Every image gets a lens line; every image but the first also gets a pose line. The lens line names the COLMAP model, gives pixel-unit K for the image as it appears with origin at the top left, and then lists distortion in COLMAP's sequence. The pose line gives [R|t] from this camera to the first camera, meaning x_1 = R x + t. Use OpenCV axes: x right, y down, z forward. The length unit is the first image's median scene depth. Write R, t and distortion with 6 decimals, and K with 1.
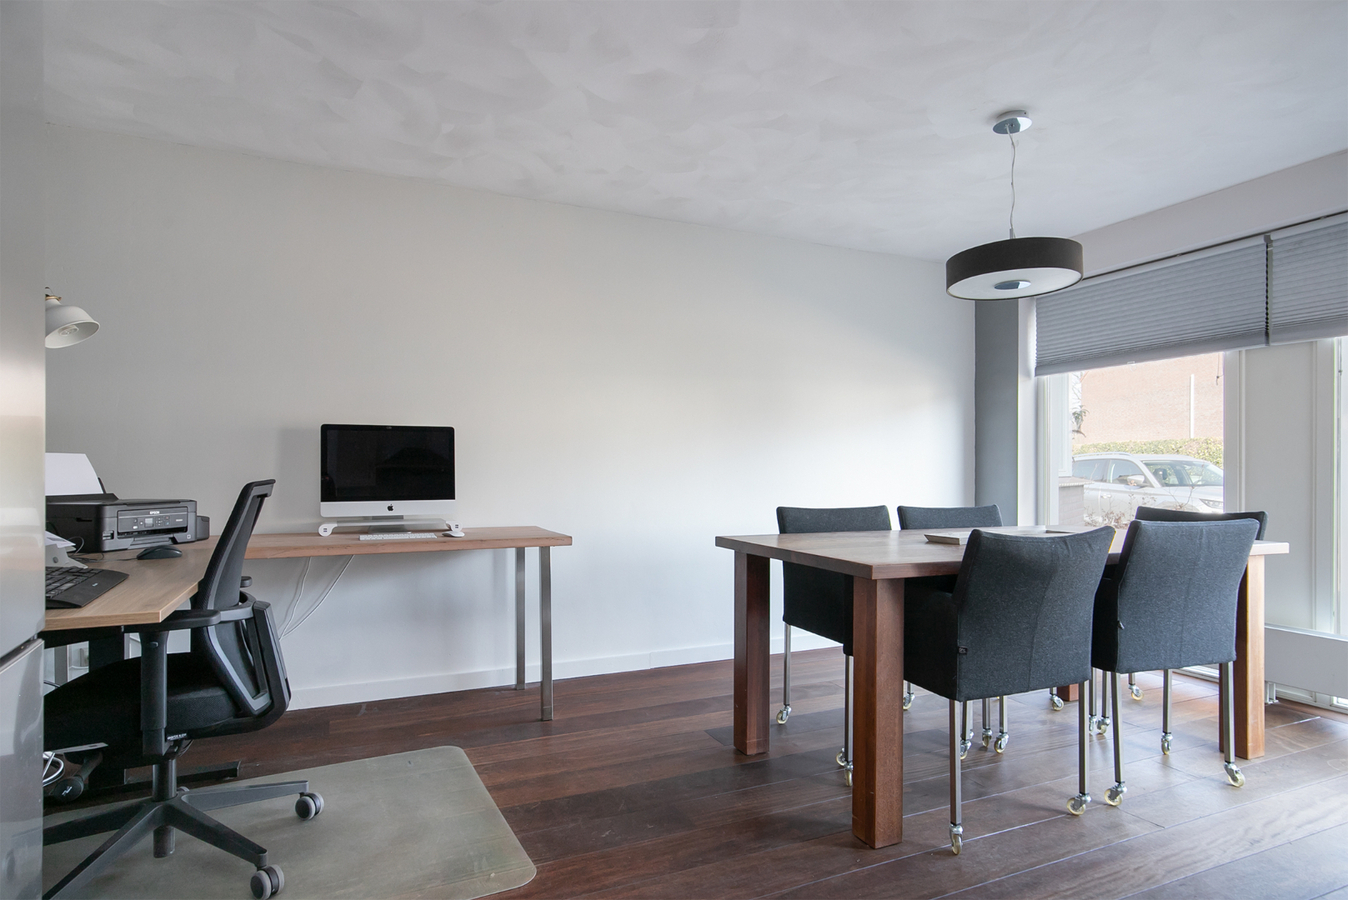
lens RADIAL K [[733.6, 0, 707.0], [0, 733.6, 468.1], [0, 0, 1]] dist [-0.005456, -0.000308]
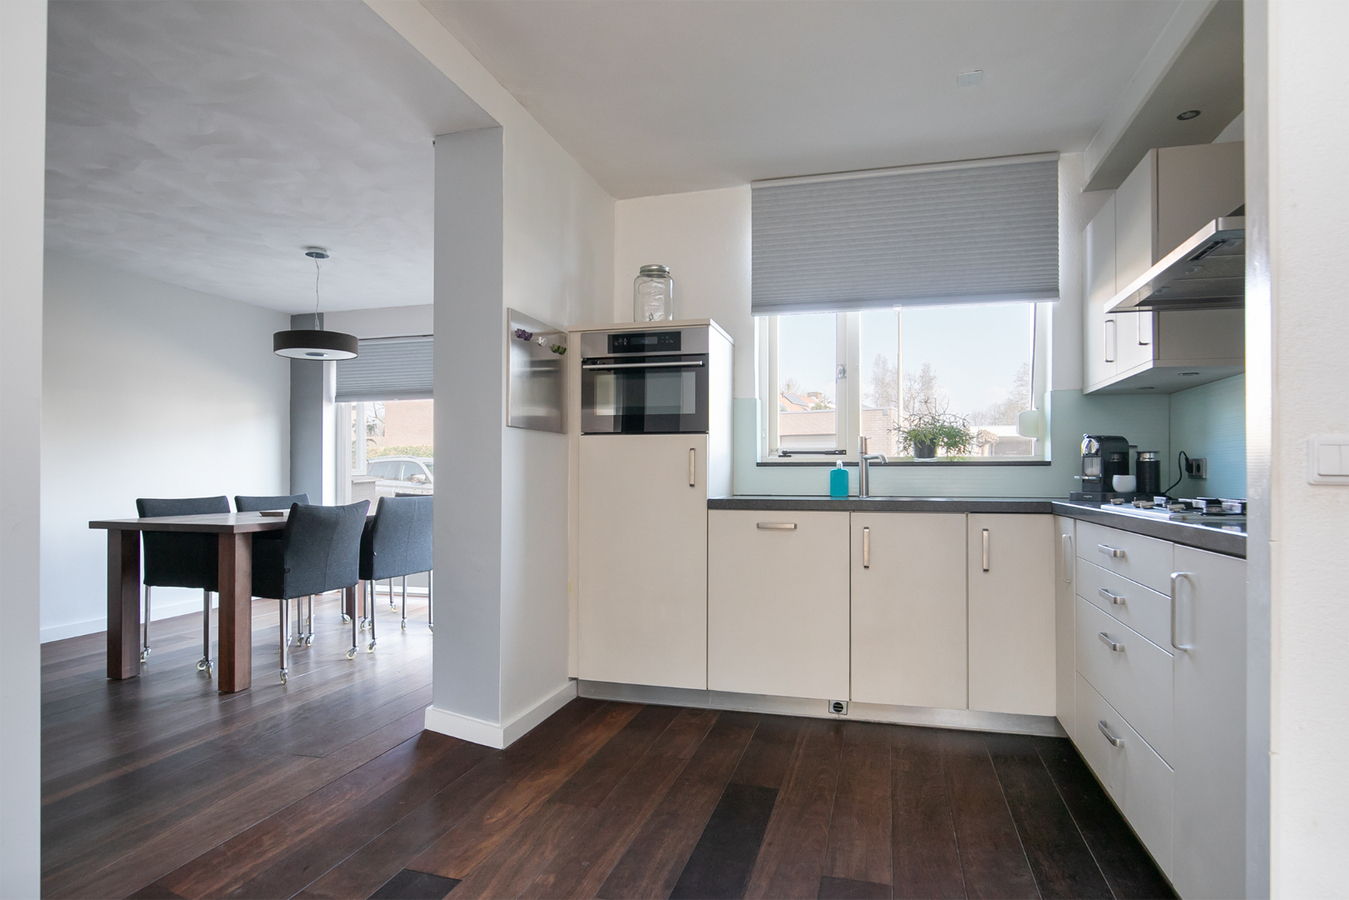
lens RADIAL K [[721.4, 0, 641.1], [0, 721.4, 465.5], [0, 0, 1]] dist [-0.028926, -0.000001]
pose [[0.687541, 0.002902, 0.726140, -0.236218], [0.000177, 0.999991, -0.004165, -0.000315], [-0.726146, 0.002992, 0.687534, -0.599131]]
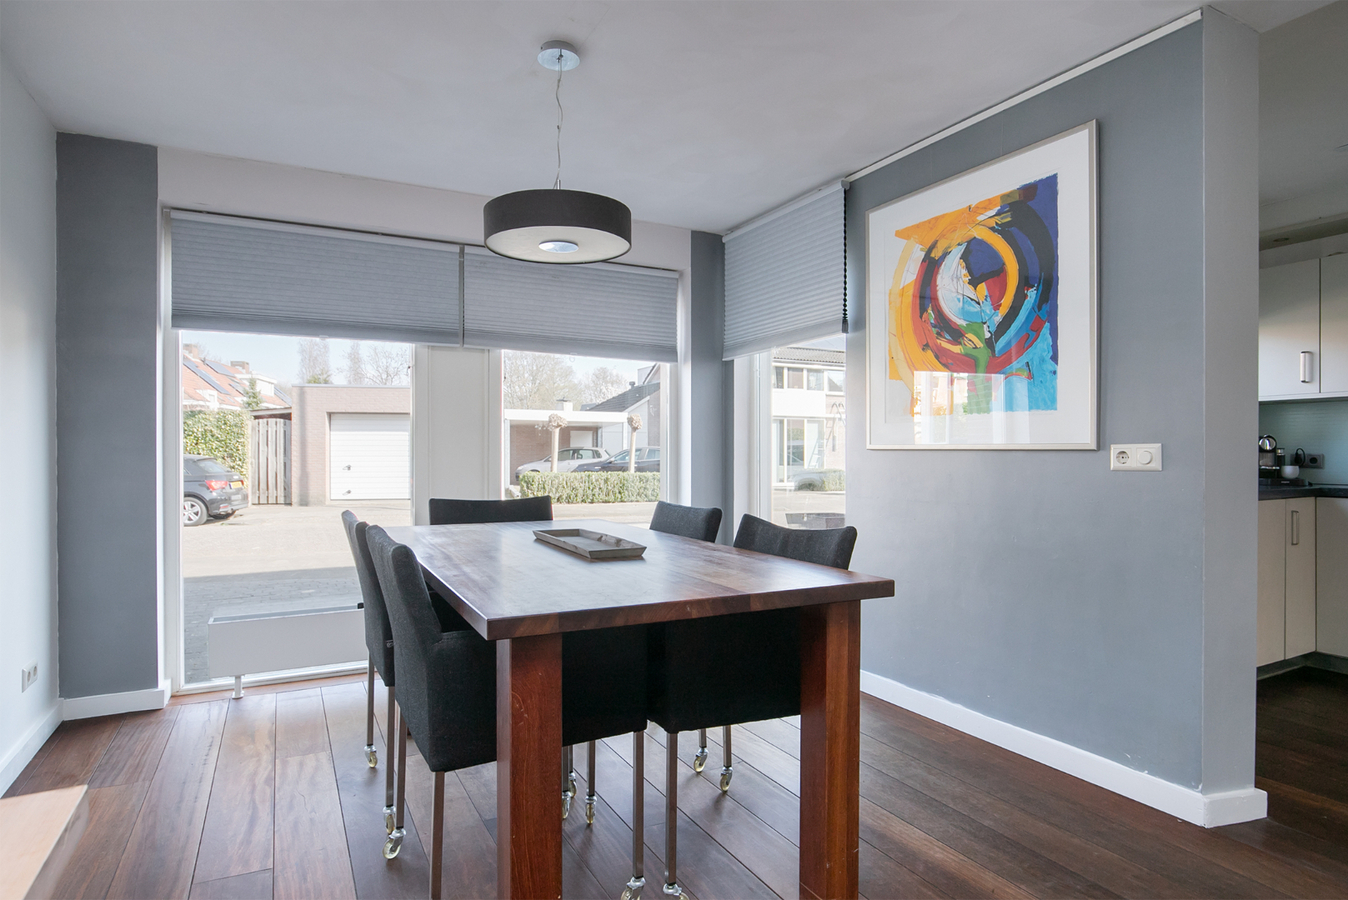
lens RADIAL K [[720.9, 0, 640.6], [0, 720.9, 465.5], [0, 0, 1]] dist [-0.028926, -0.000001]
pose [[-0.029557, -0.022947, 0.999300, -0.352813], [0.000041, 0.999736, 0.022959, -0.012318], [-0.999563, 0.000720, -0.029548, 0.800747]]
